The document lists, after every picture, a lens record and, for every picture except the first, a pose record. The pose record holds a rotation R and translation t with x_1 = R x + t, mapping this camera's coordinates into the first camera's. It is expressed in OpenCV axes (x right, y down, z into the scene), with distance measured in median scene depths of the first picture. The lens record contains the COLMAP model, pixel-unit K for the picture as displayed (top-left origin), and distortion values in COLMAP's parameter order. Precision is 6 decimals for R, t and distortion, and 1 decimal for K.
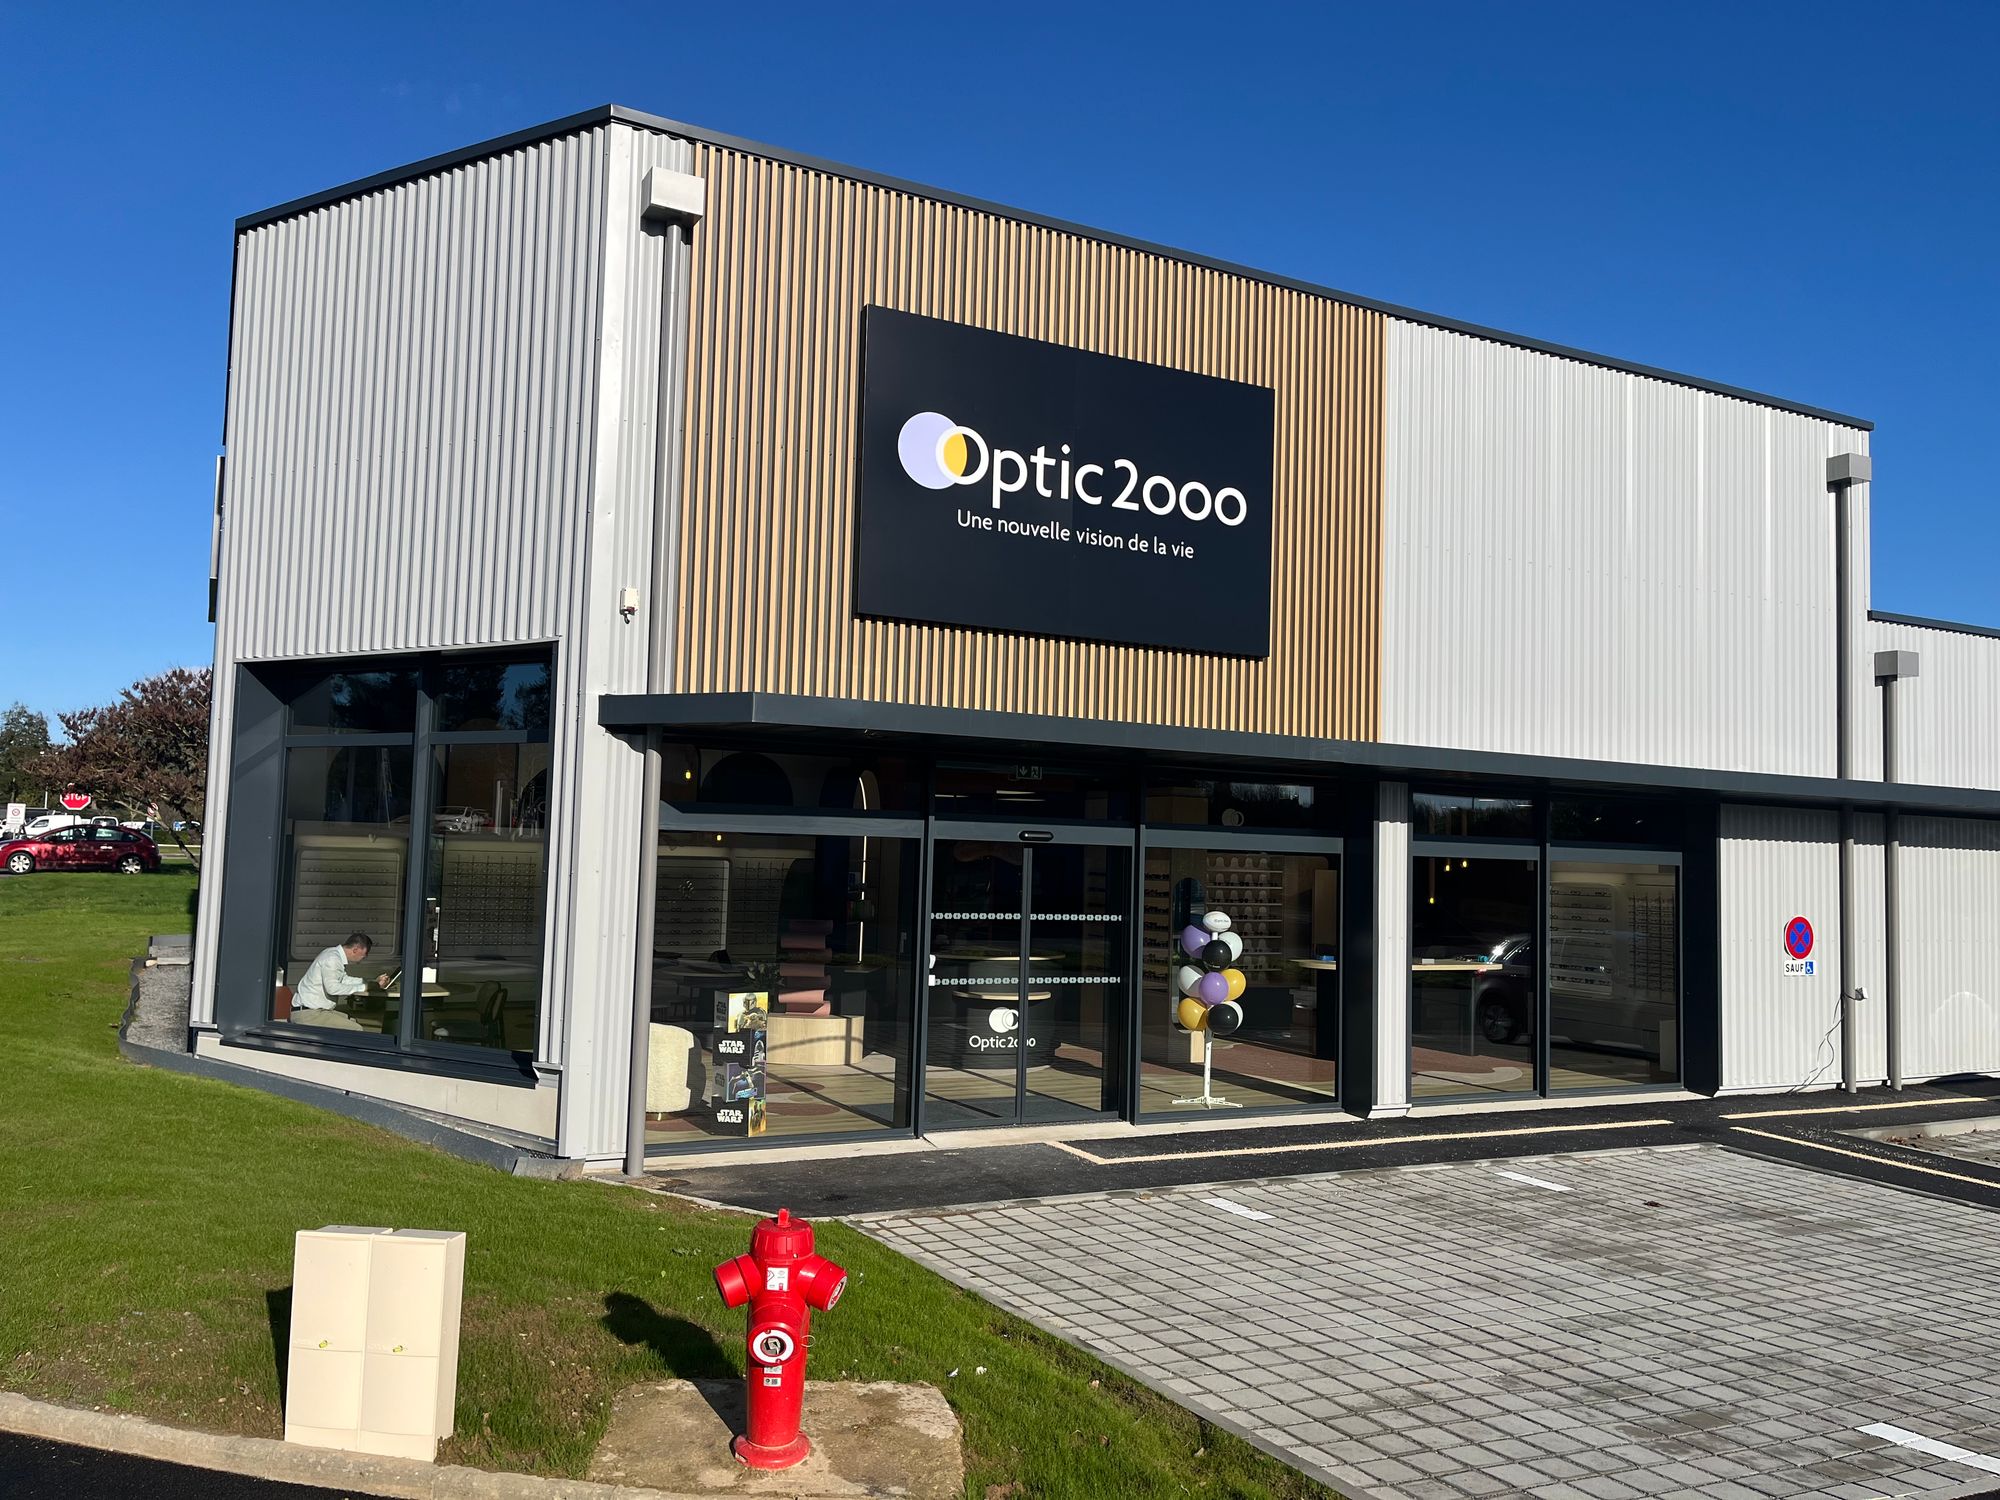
lens RADIAL K [[1498.1, 0, 989.8], [0, 1498.1, 752.2], [0, 0, 1]] dist [0.047442, -0.037766]
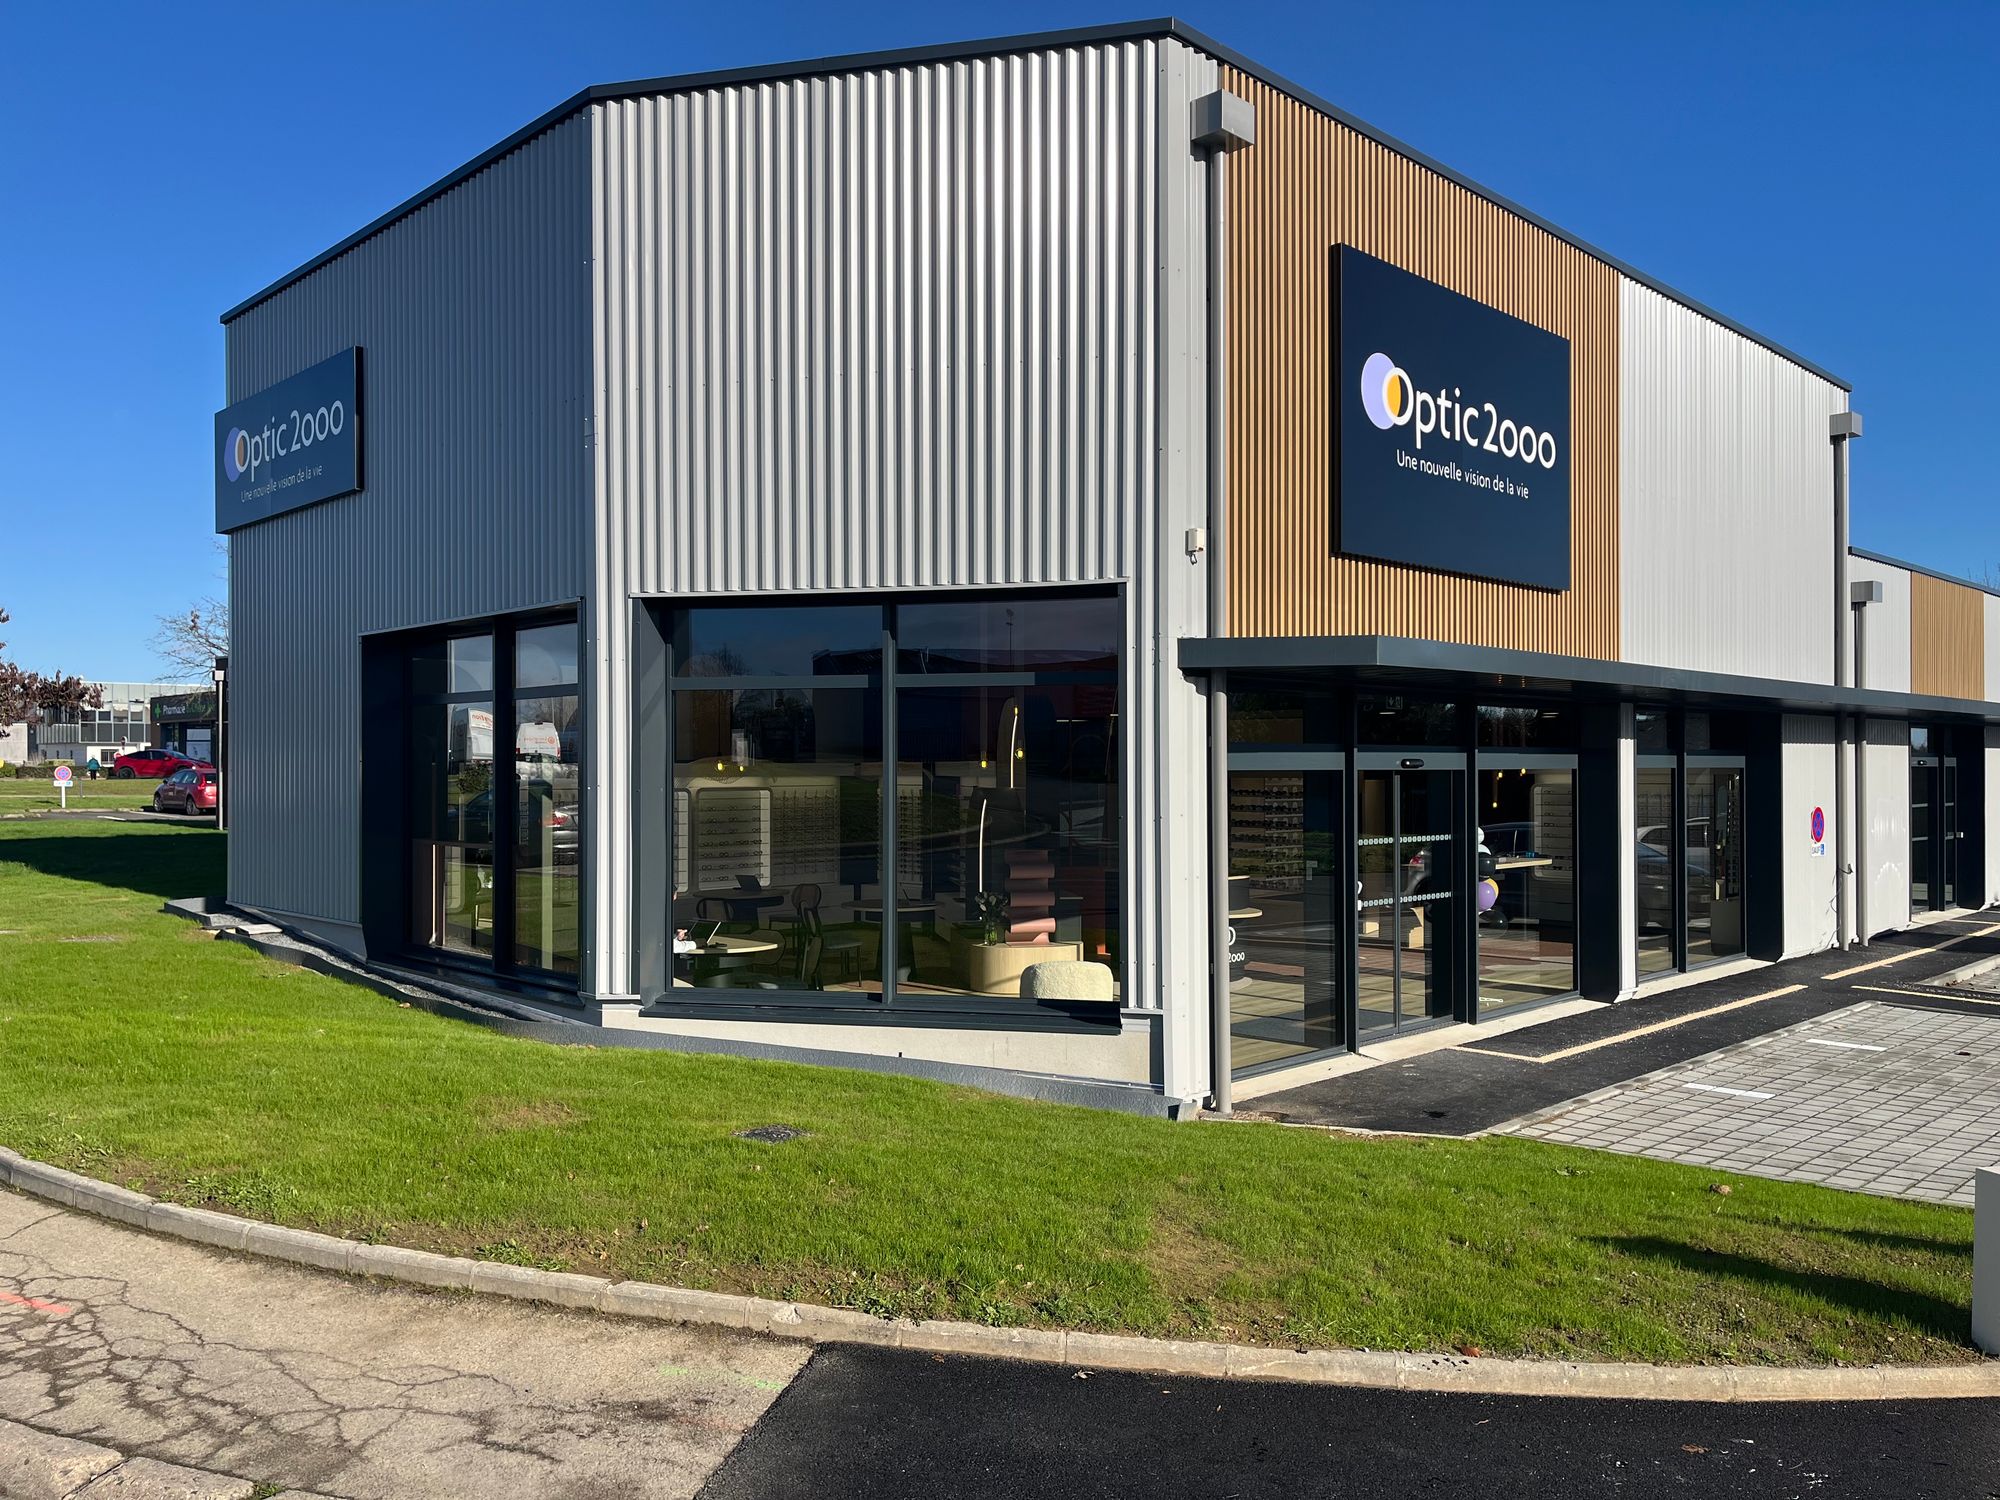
lens RADIAL K [[1498.1, 0, 985.1], [0, 1498.1, 750.3], [0, 0, 1]] dist [0.047442, -0.037766]
pose [[0.957336, -0.028199, 0.287598, -0.566128], [0.010005, 0.997865, 0.064537, -0.024401], [-0.288804, -0.058906, 0.955574, 0.078687]]
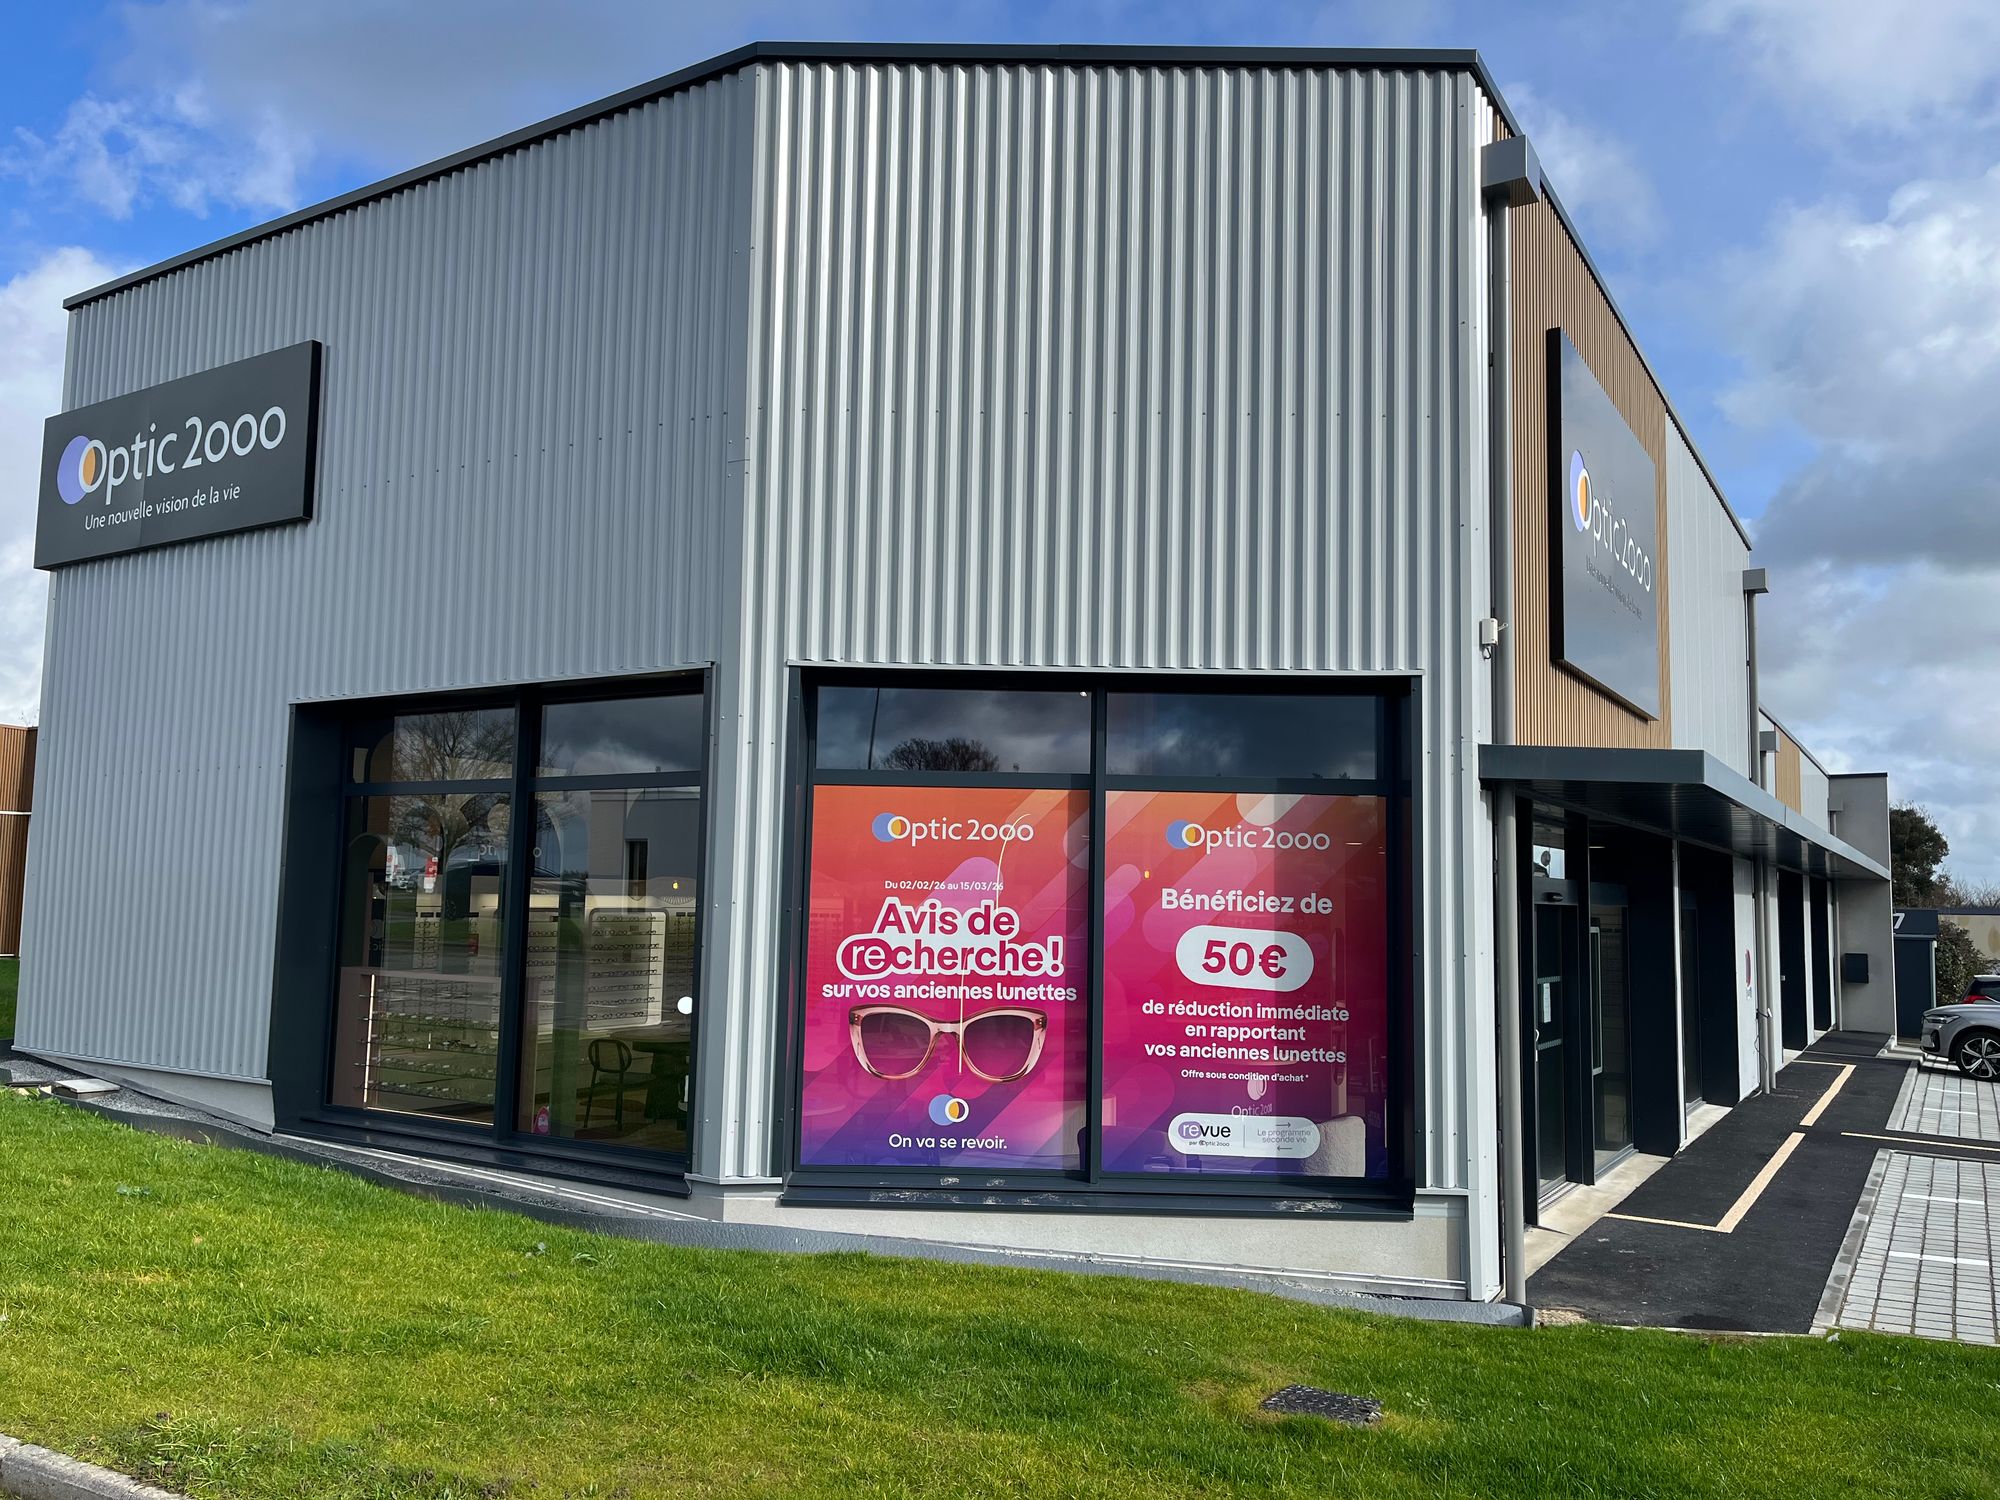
lens RADIAL K [[1498.1, 0, 988.7], [0, 1498.1, 746.1], [0, 0, 1]] dist [0.047442, -0.037766]
pose [[0.867262, 0.037622, 0.496429, -0.779350], [-0.029088, 0.999266, -0.024912, -0.005933], [-0.497002, 0.007165, 0.867720, 0.343072]]
